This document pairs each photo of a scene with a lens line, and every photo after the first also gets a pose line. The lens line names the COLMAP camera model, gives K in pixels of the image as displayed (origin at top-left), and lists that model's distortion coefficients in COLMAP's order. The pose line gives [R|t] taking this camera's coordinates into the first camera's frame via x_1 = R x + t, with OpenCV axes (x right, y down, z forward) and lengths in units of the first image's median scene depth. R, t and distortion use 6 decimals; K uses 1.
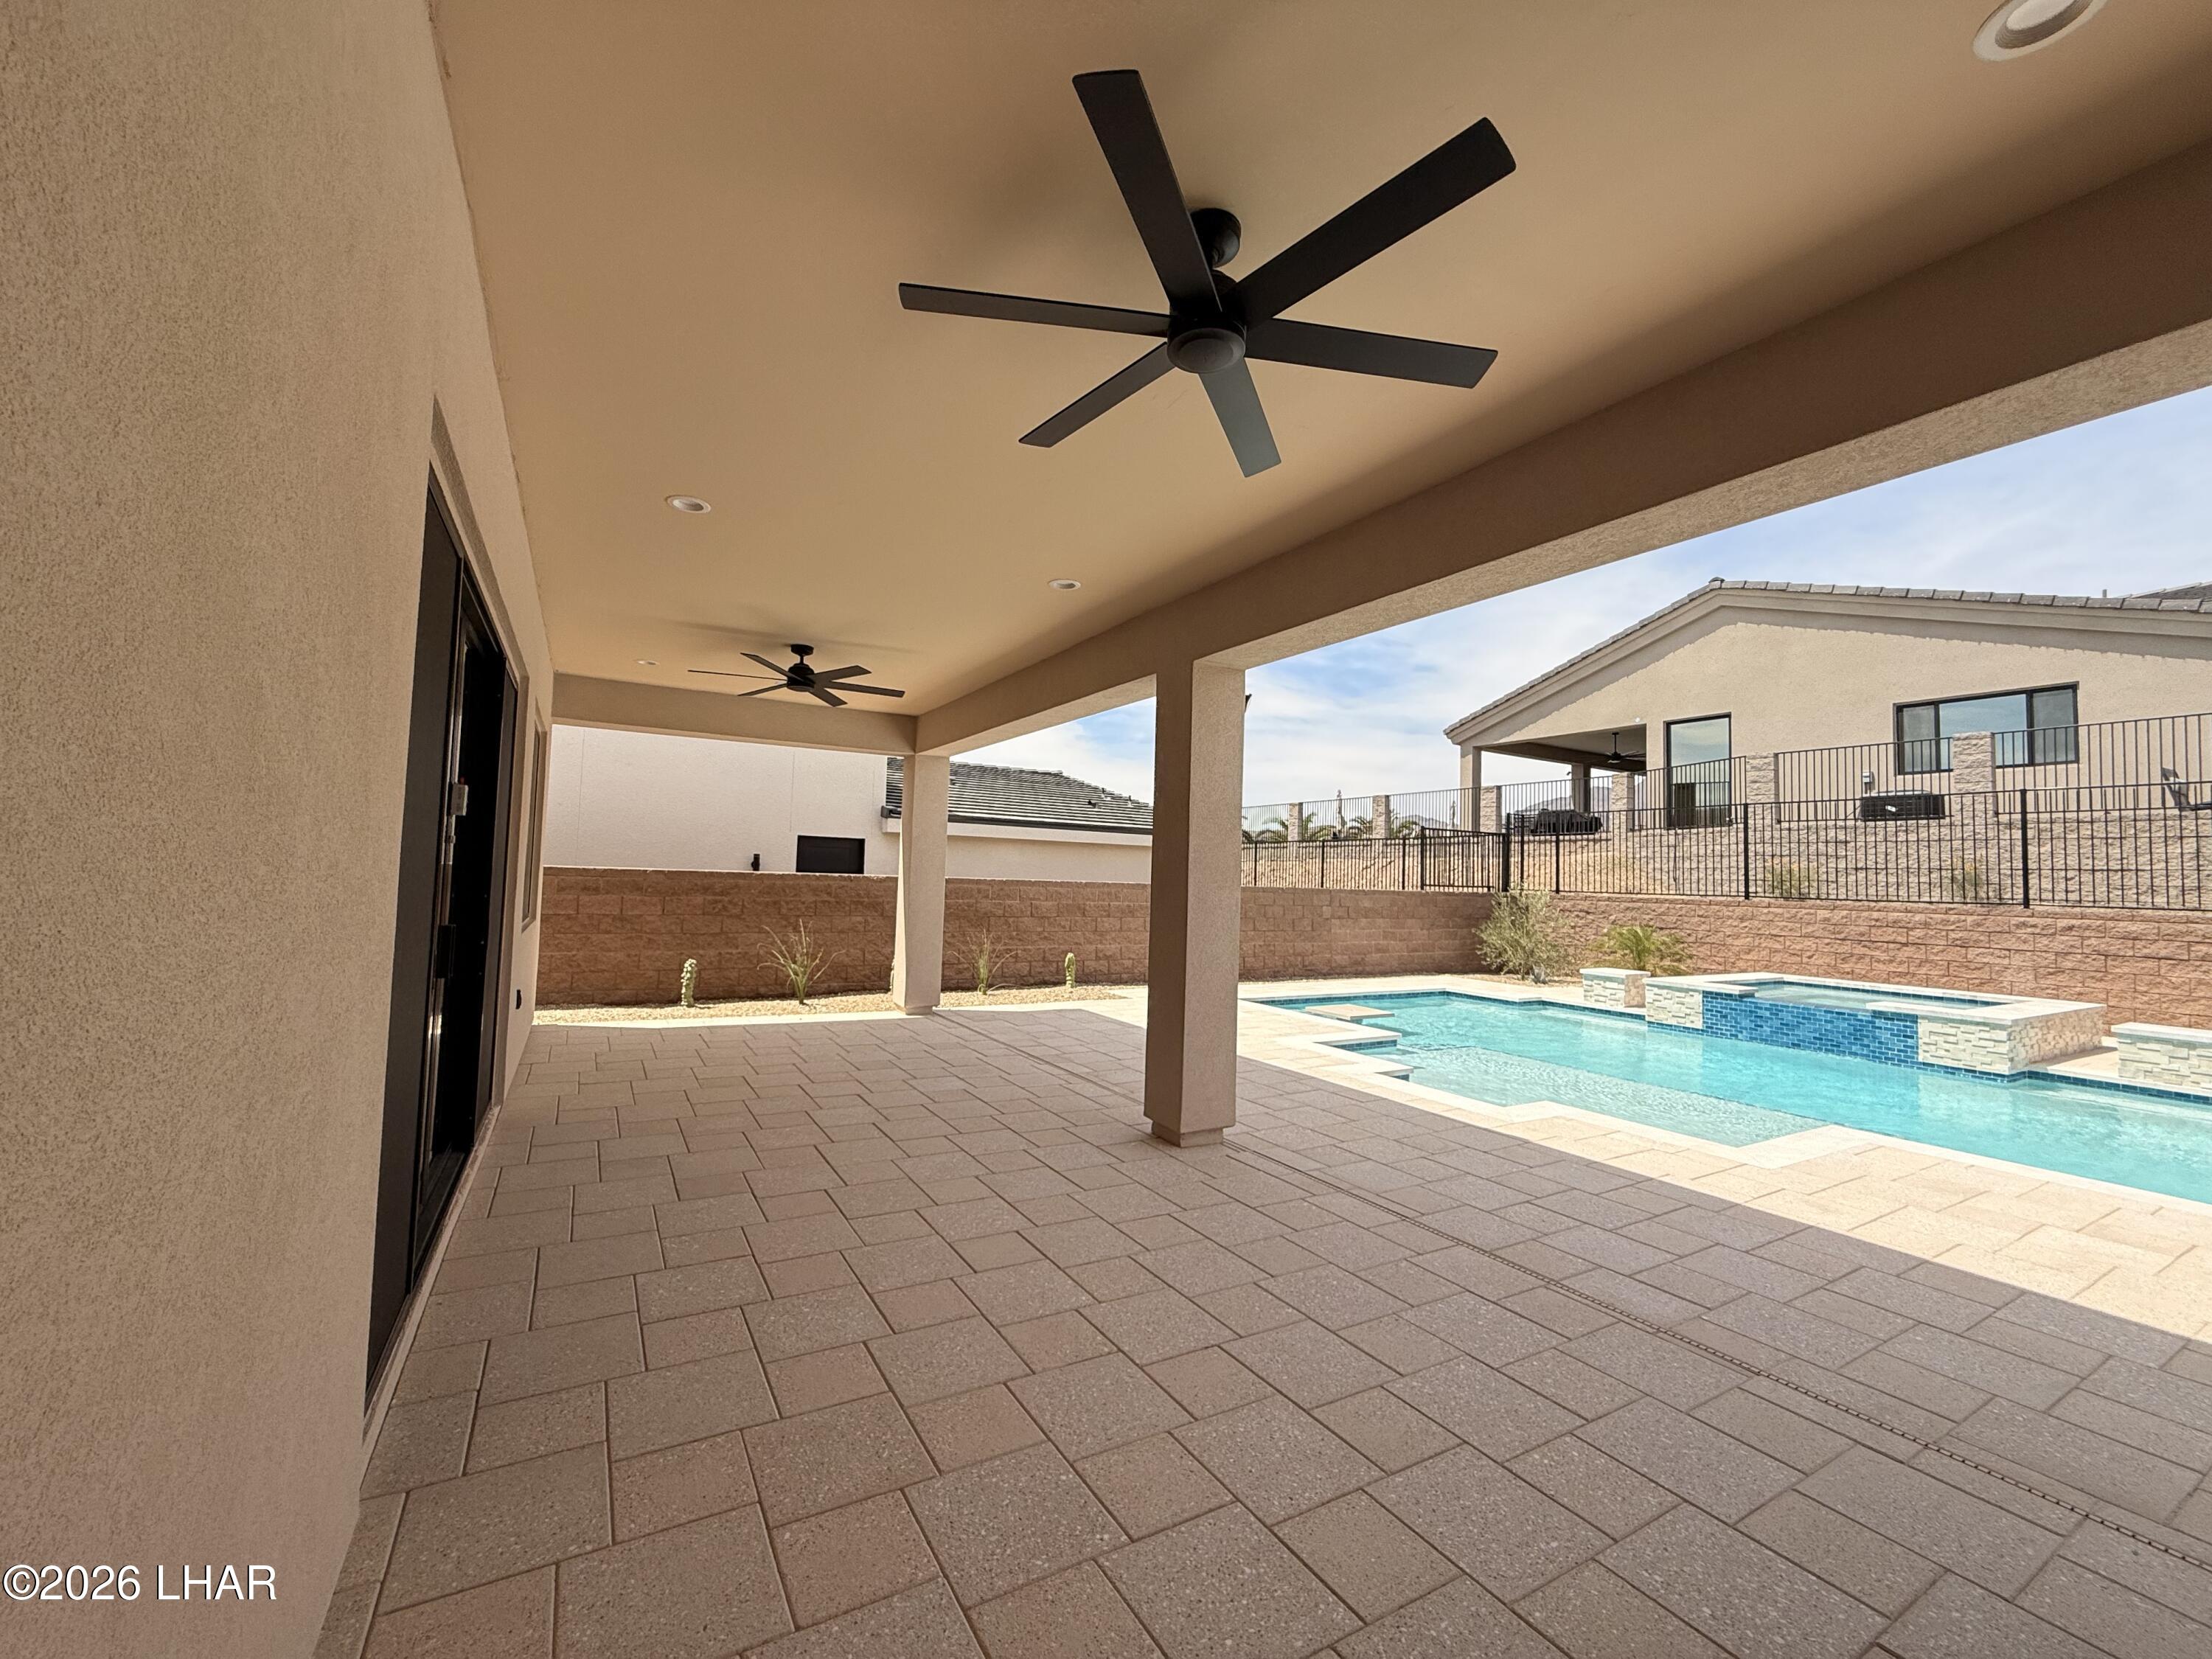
lens RADIAL K [[880.2, 0, 1103.6], [0, 880.2, 824.4], [0, 0, 1]] dist [0.000657, 0.000477]
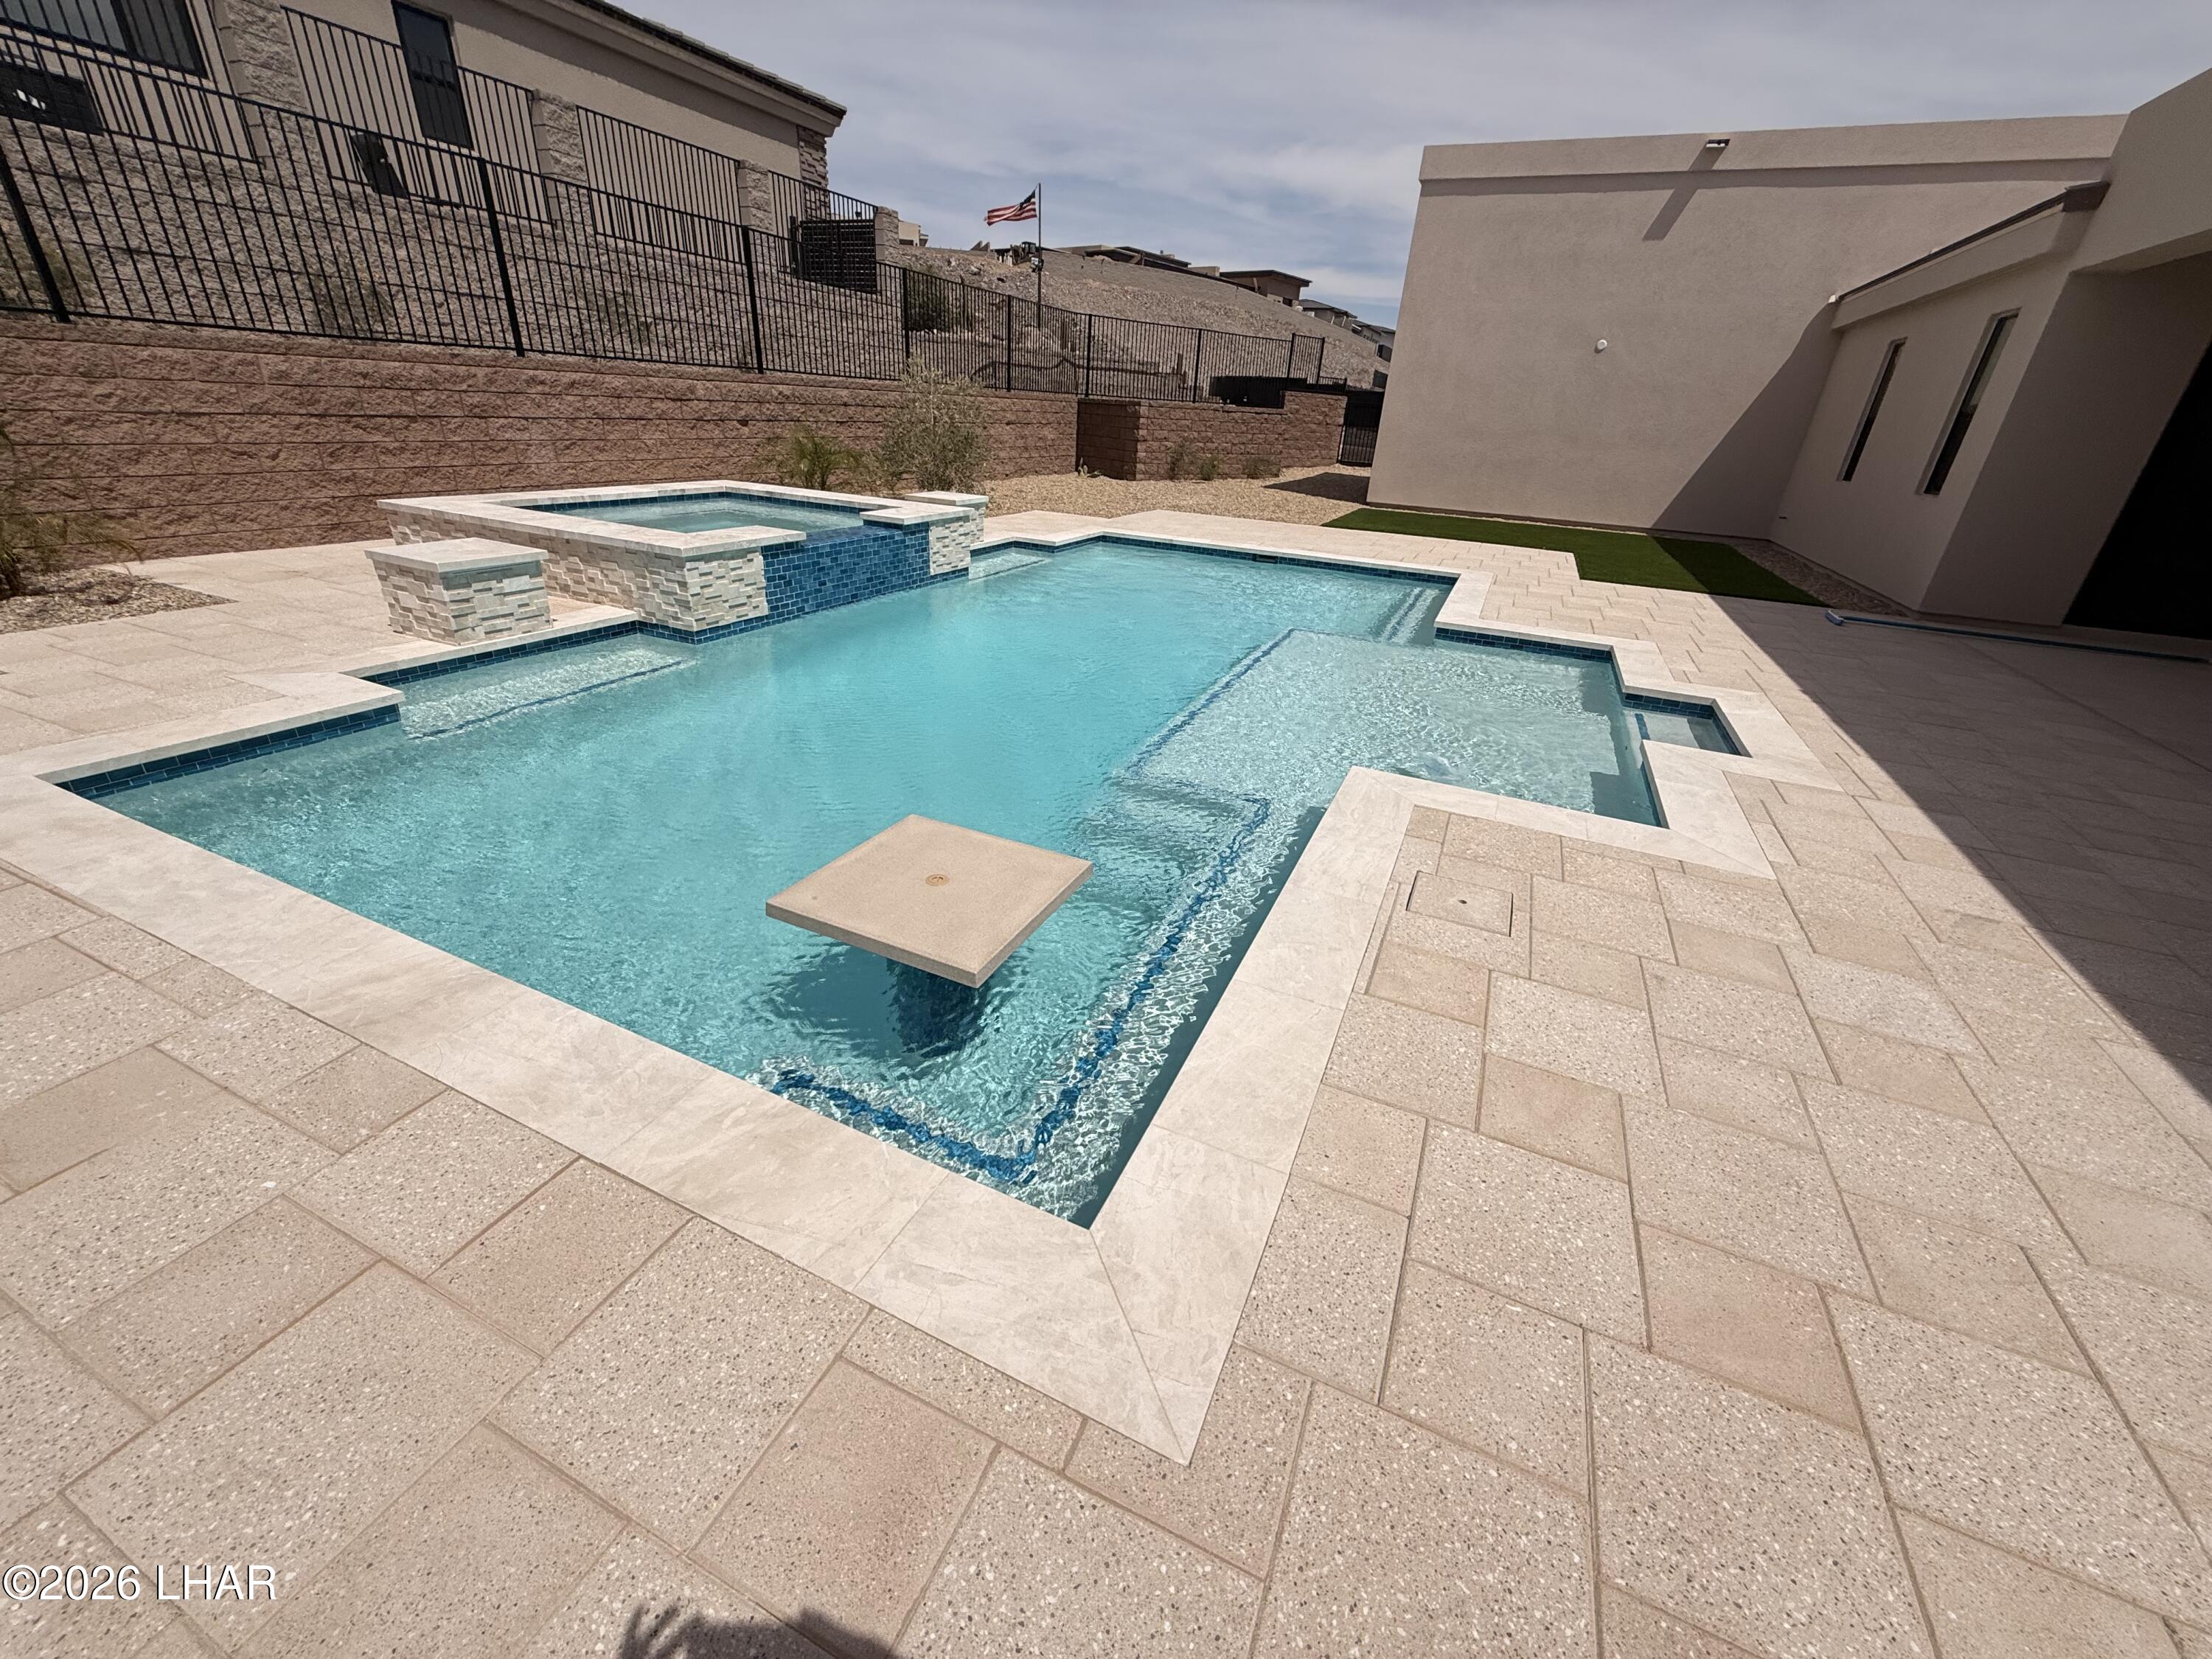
lens RADIAL K [[880.2, 0, 1097.8], [0, 880.2, 828.6], [0, 0, 1]] dist [0.000657, 0.000477]
pose [[-0.576077, -0.412690, 0.705566, 0.065990], [-0.124990, 0.897511, 0.422909, 0.070295], [-0.807783, 0.155439, -0.568617, 0.981806]]
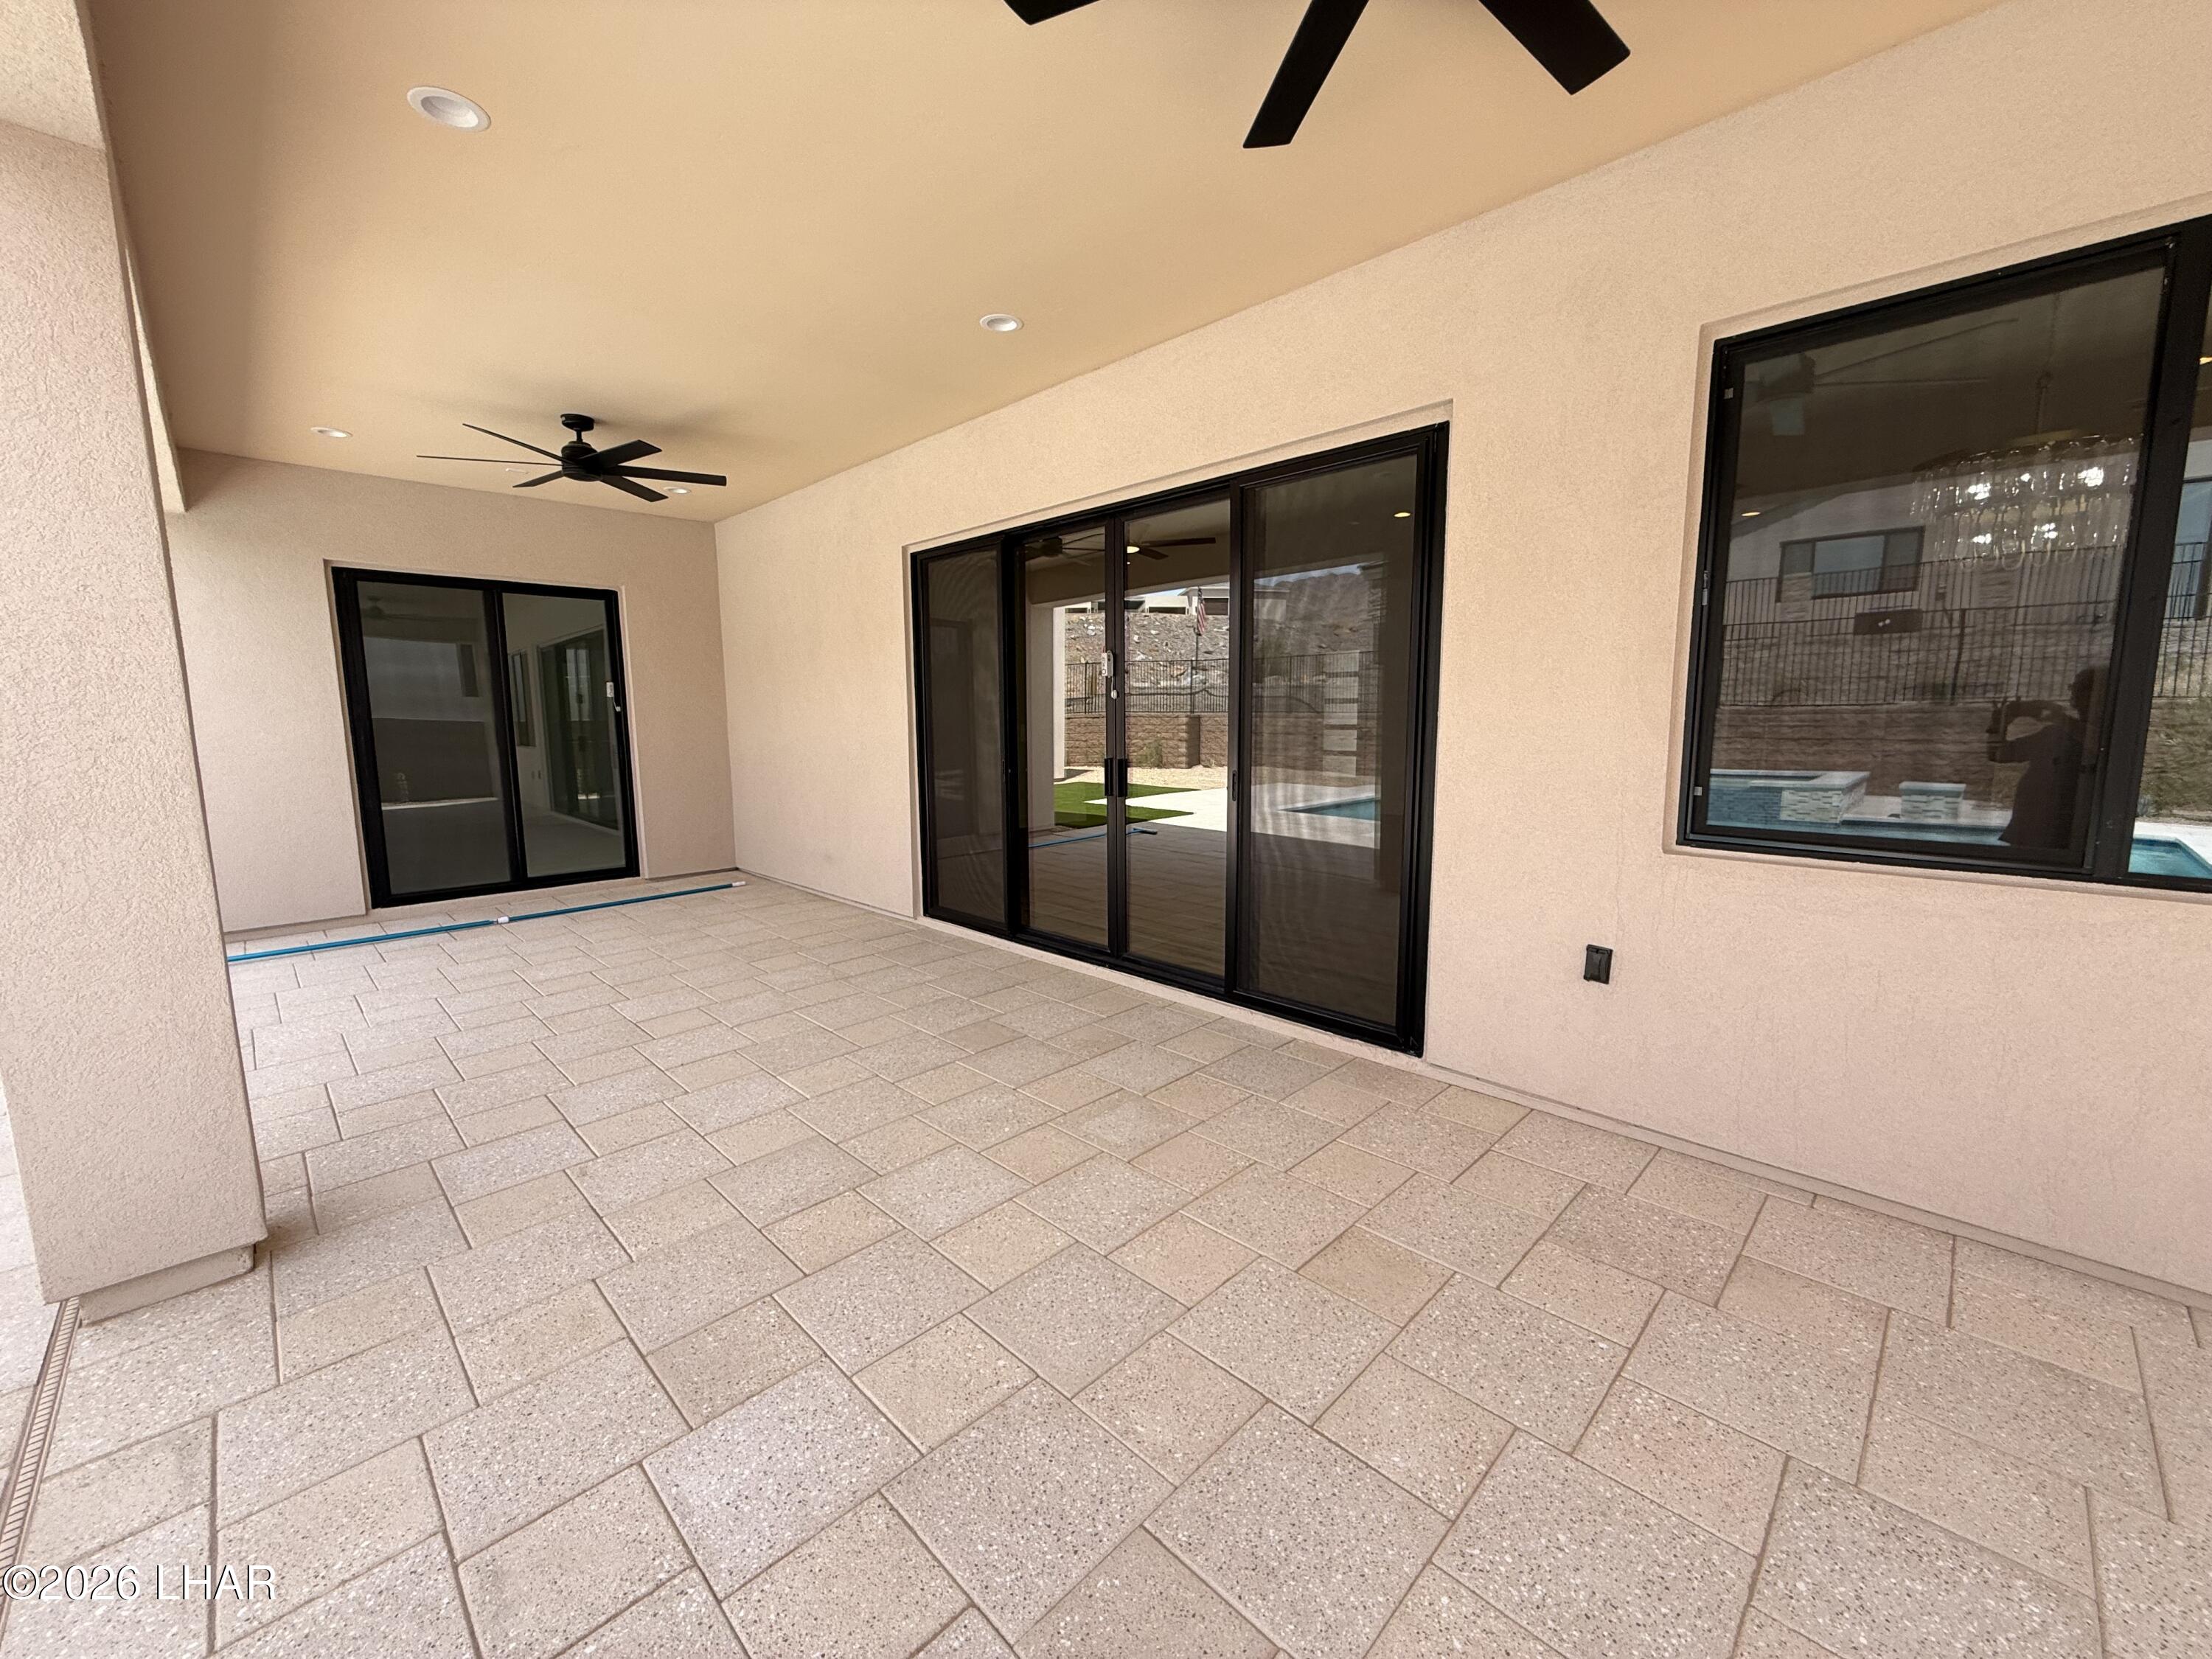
lens RADIAL K [[880.2, 0, 1107.3], [0, 880.2, 828.7], [0, 0, 1]] dist [0.000657, 0.000477]
pose [[-0.967473, 0.007146, -0.252875, -0.109262], [-0.008579, 0.998099, 0.061027, 0.037367], [0.252830, 0.061211, -0.965572, 0.646067]]
